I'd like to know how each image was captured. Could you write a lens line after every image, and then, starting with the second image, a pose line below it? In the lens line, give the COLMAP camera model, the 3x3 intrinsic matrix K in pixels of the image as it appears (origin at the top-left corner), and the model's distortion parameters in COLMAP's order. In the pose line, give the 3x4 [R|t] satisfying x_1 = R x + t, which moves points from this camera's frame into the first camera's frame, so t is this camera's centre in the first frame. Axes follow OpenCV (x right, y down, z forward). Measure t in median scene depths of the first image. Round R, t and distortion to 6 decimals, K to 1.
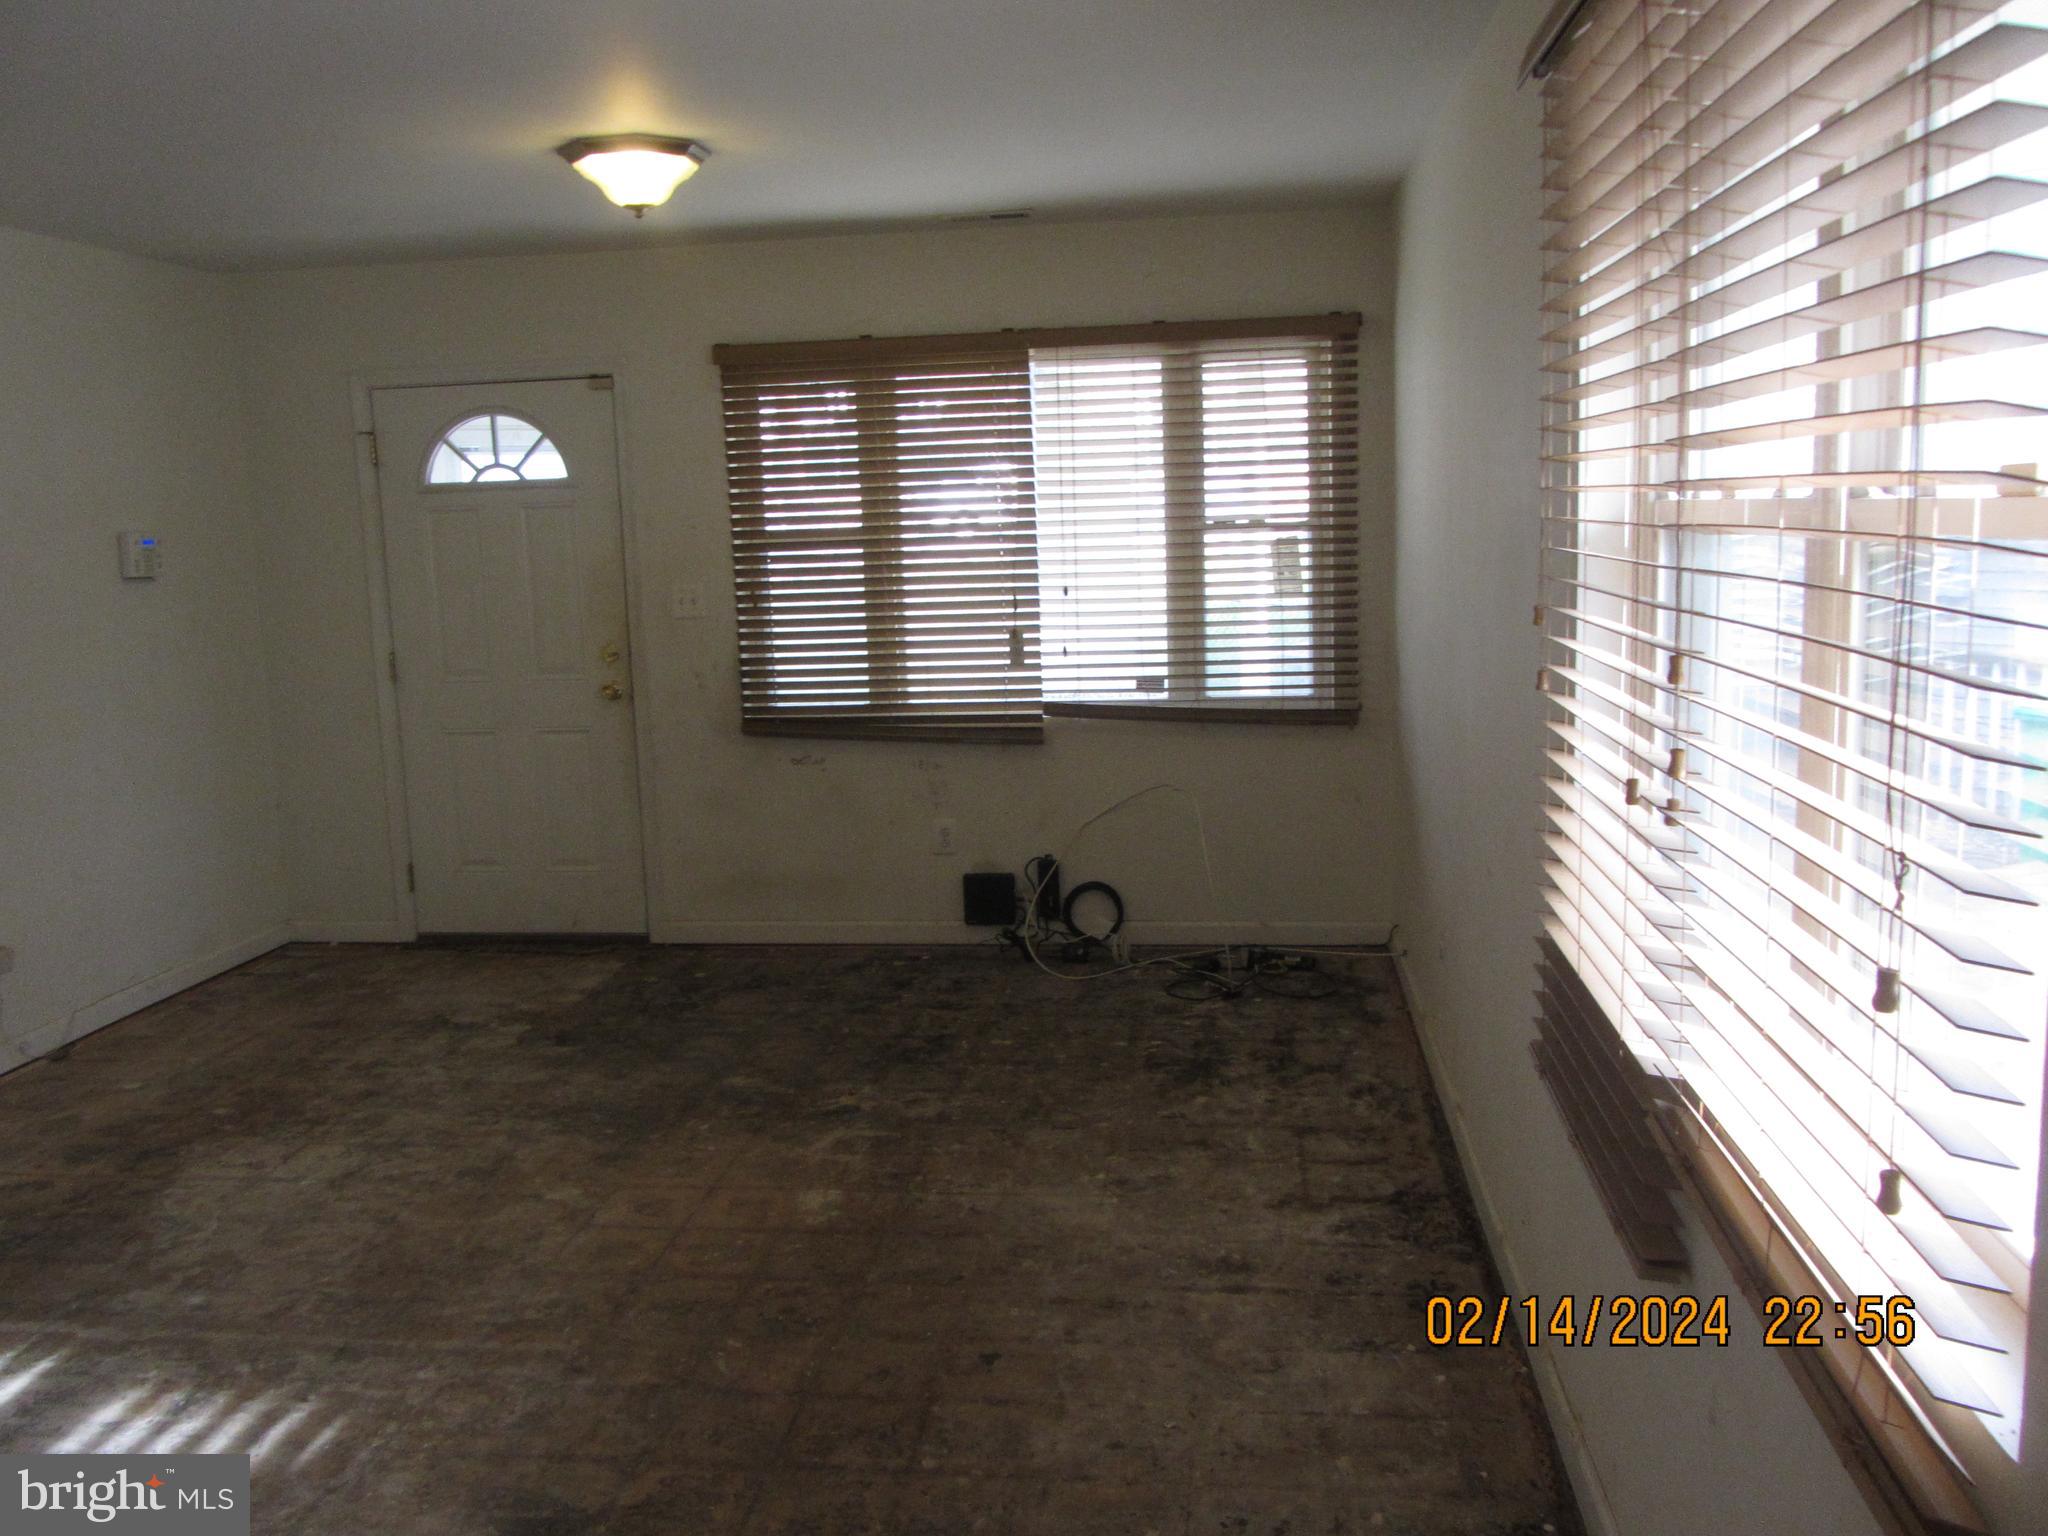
lens RADIAL K [[1686.4, 0, 1022.4], [0, 1686.4, 762.6], [0, 0, 1]] dist [-0.032498, 0.008799]
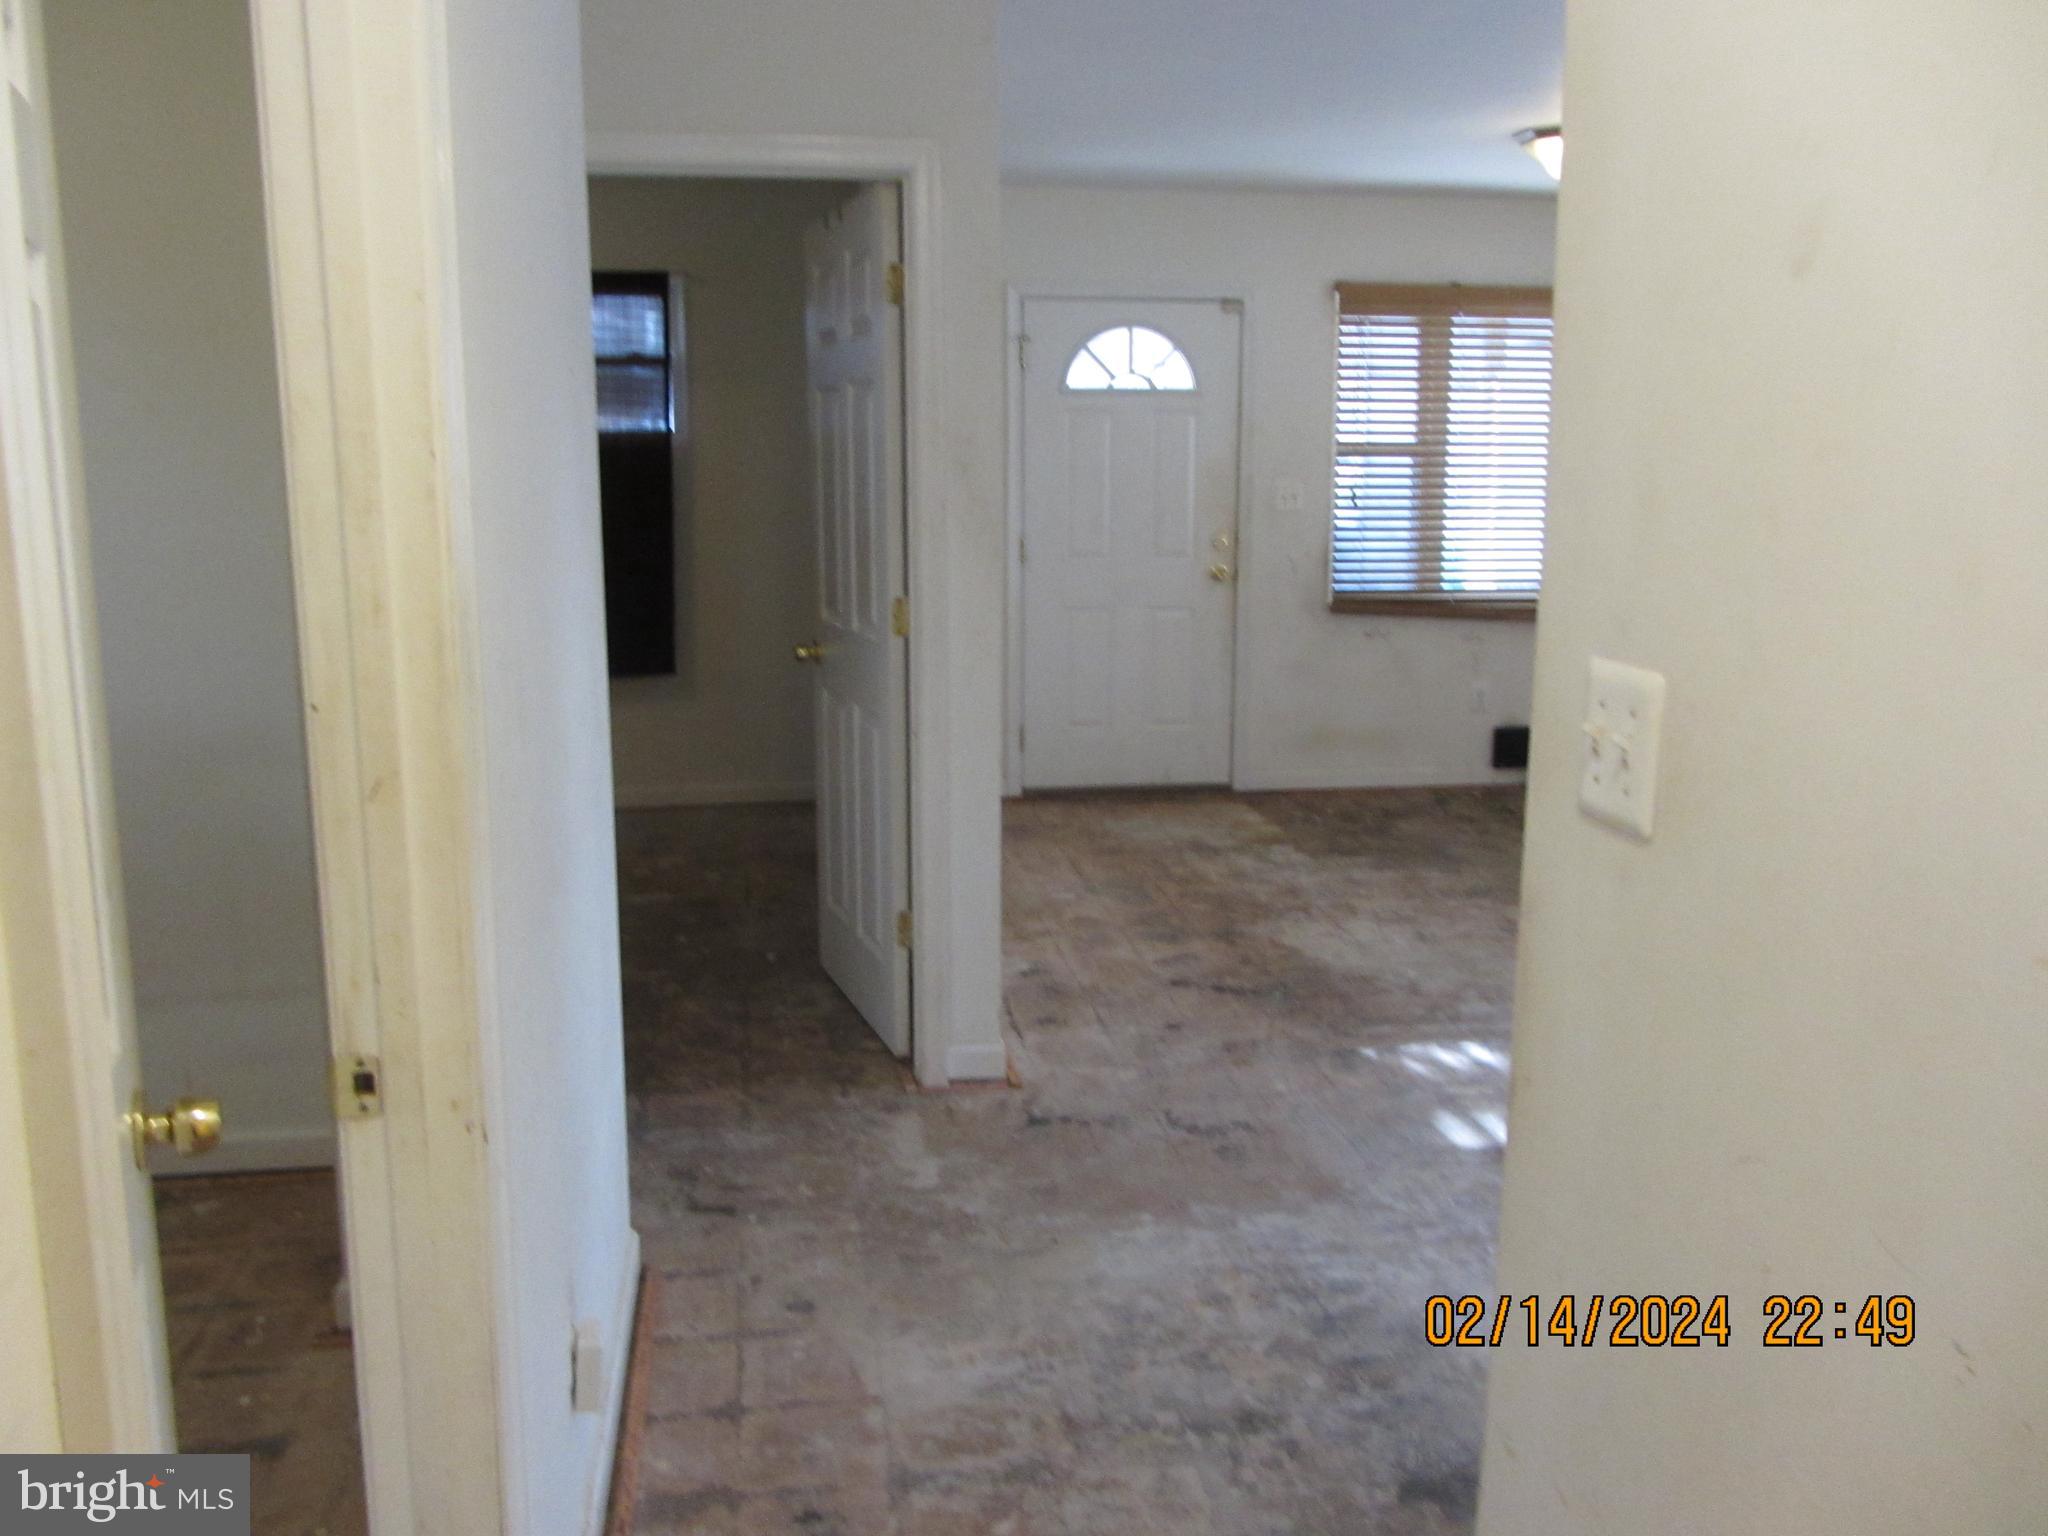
lens RADIAL K [[1686.4, 0, 1045.1], [0, 1686.4, 761.6], [0, 0, 1]] dist [-0.032498, 0.008799]
pose [[0.962183, -0.014020, 0.272045, -0.939826], [0.004327, 0.999335, 0.036198, 0.062166], [-0.272371, -0.033652, 0.961604, -0.127752]]
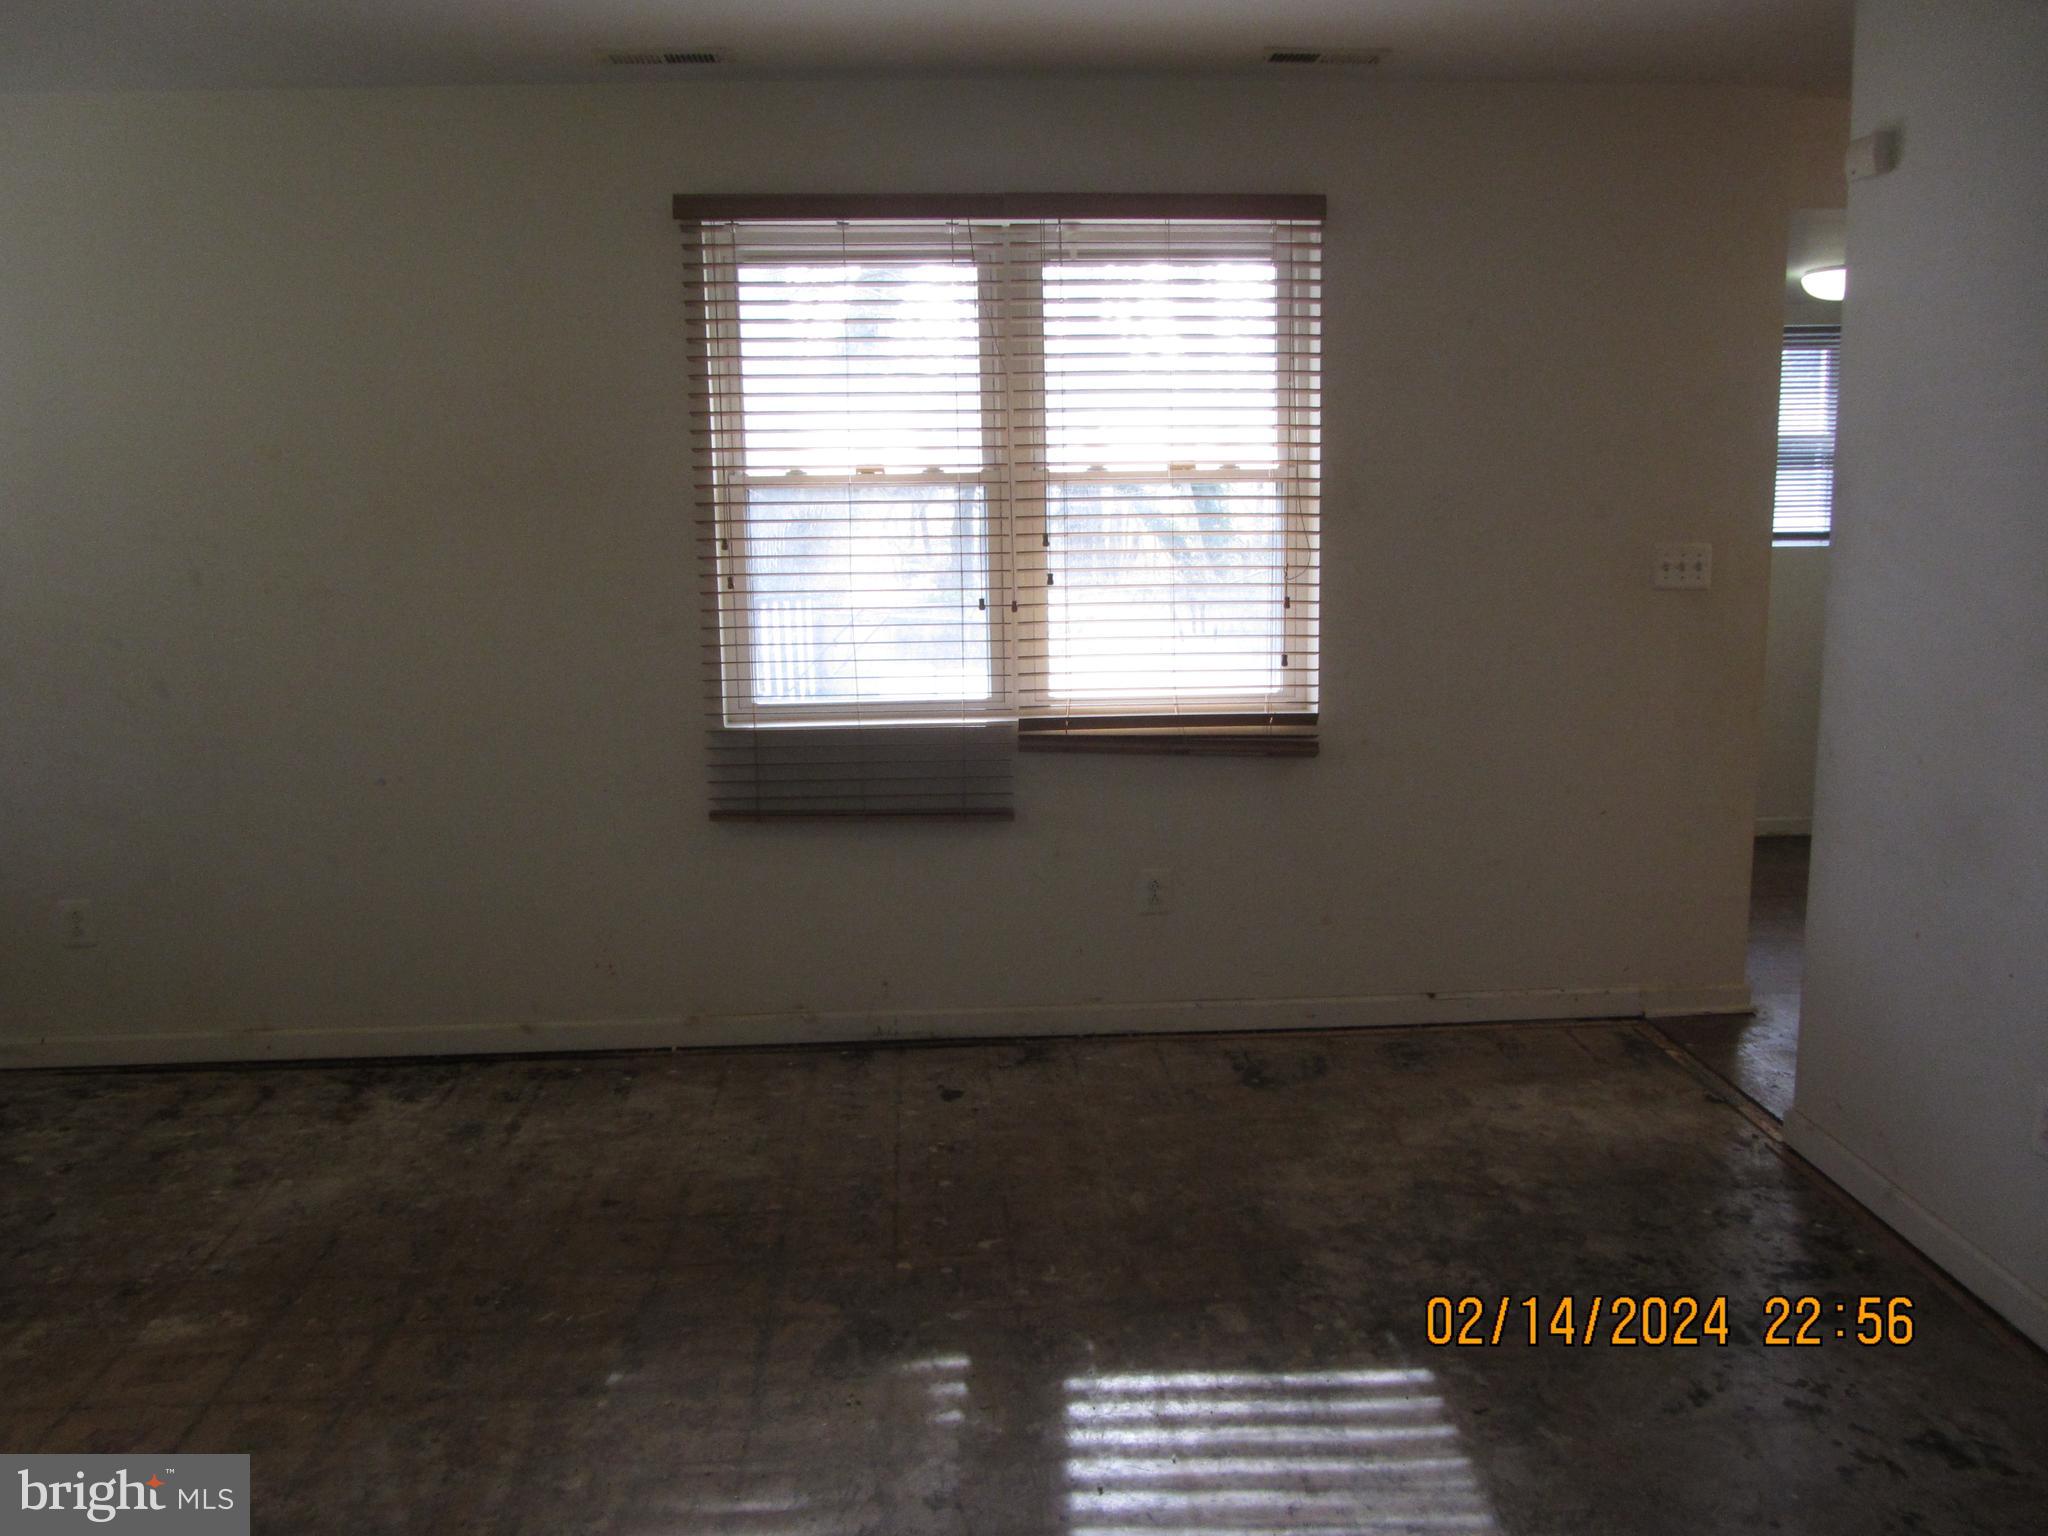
lens RADIAL K [[1686.4, 0, 1031.7], [0, 1686.4, 749.5], [0, 0, 1]] dist [-0.032498, 0.008799]
pose [[-0.175608, -0.126725, 0.976270, -0.812465], [0.165320, 0.973801, 0.156141, -0.056821], [-0.970480, 0.188816, -0.150057, 0.584201]]
